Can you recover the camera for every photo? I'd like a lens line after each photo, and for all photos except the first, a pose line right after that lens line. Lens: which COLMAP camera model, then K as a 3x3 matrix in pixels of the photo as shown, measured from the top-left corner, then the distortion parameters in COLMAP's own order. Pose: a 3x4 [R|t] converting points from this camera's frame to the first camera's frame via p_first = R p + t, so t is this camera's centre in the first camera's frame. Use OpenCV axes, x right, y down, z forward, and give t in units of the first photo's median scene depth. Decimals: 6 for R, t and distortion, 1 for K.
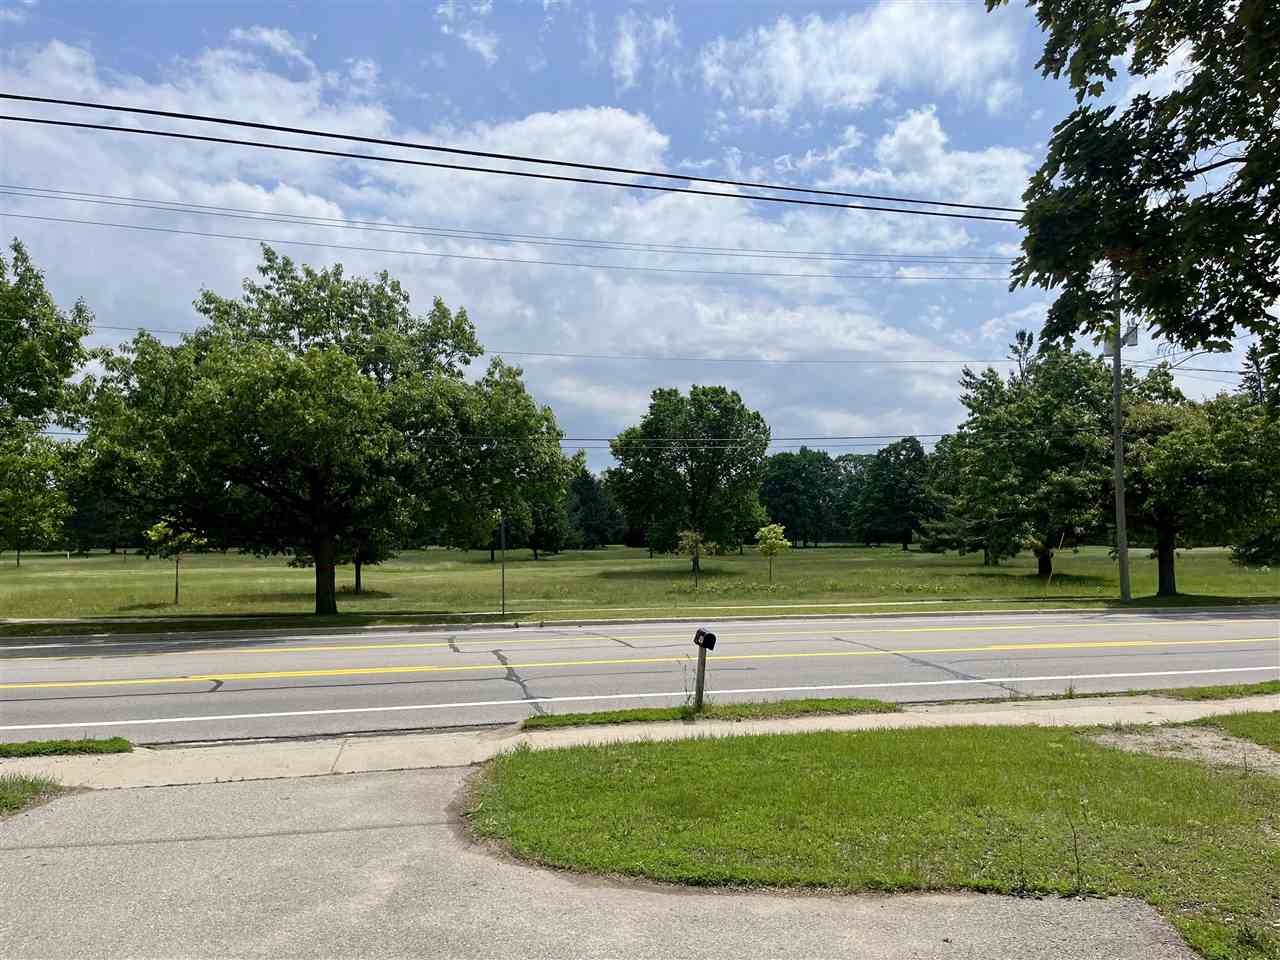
lens RADIAL K [[972.5, 0, 637.8], [0, 972.5, 478.8], [0, 0, 1]] dist [0.040370, -0.024802]
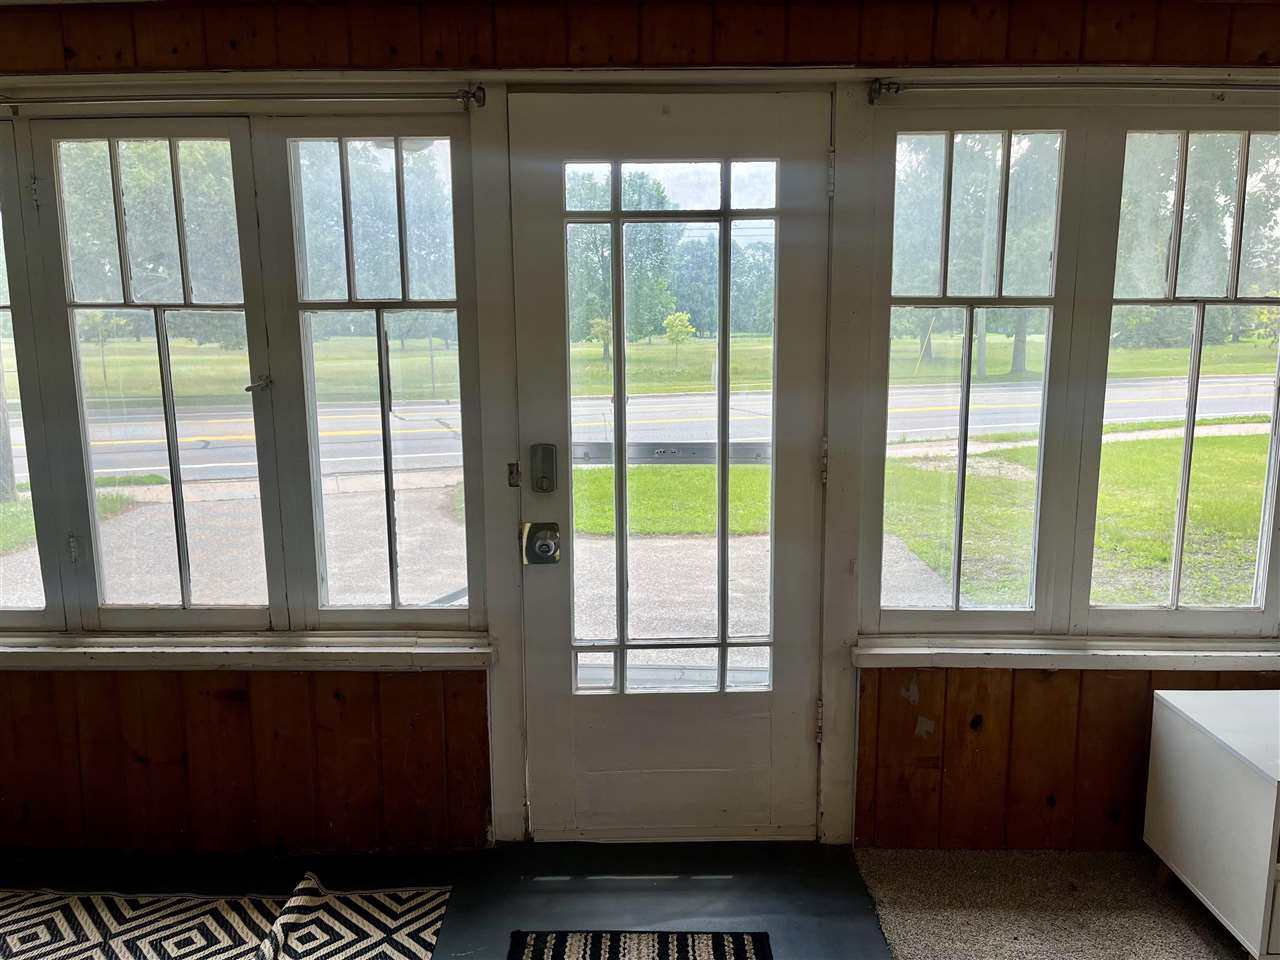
lens RADIAL K [[972.5, 0, 640.2], [0, 972.5, 483.5], [0, 0, 1]] dist [0.040370, -0.024802]
pose [[0.995406, -0.016889, 0.094238, -0.014180], [-0.003971, 0.976186, 0.216897, -0.000297], [-0.095657, -0.216275, 0.971635, -0.139352]]
